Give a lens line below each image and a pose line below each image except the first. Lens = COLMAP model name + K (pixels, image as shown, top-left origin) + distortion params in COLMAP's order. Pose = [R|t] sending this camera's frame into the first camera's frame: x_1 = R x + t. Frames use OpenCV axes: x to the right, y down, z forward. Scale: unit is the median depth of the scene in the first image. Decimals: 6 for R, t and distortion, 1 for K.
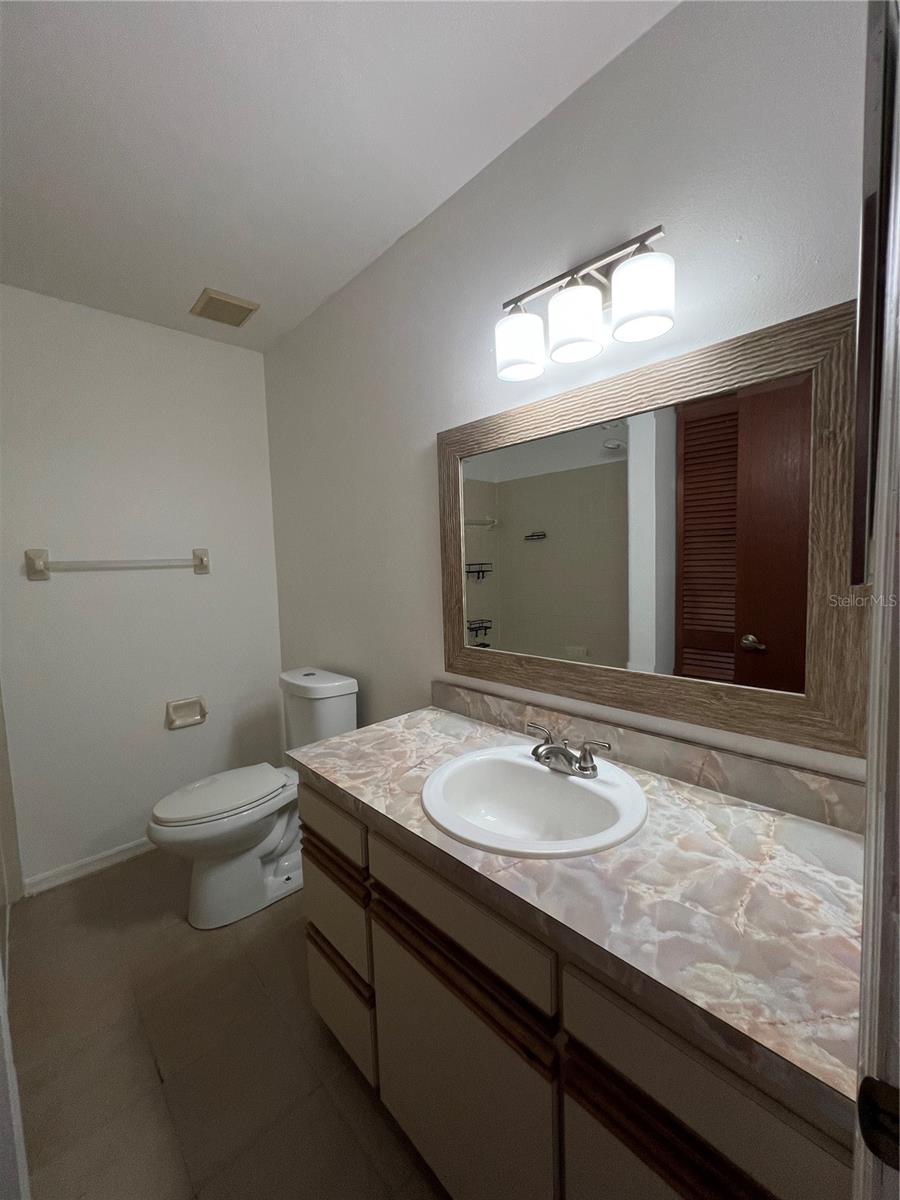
lens RADIAL K [[480.0, 0, 457.0], [0, 480.0, 598.1], [0, 0, 1]] dist [0.000899, 0.000122]
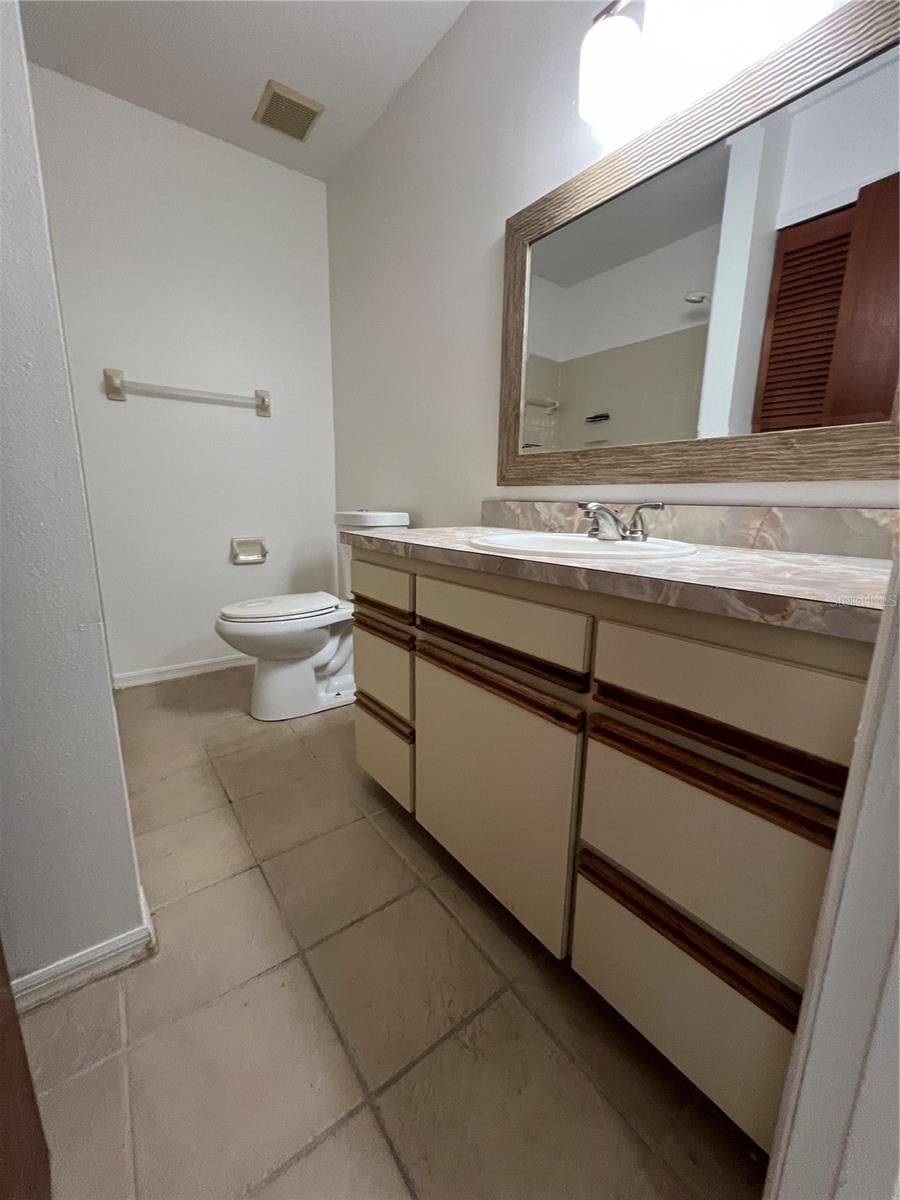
lens RADIAL K [[480.0, 0, 457.0], [0, 480.0, 598.1], [0, 0, 1]] dist [0.000899, 0.000122]
pose [[0.992936, 0.071210, -0.094907, 0.004537], [-0.058596, 0.989829, 0.129632, 0.268203], [0.103173, -0.123155, 0.987010, -0.023459]]
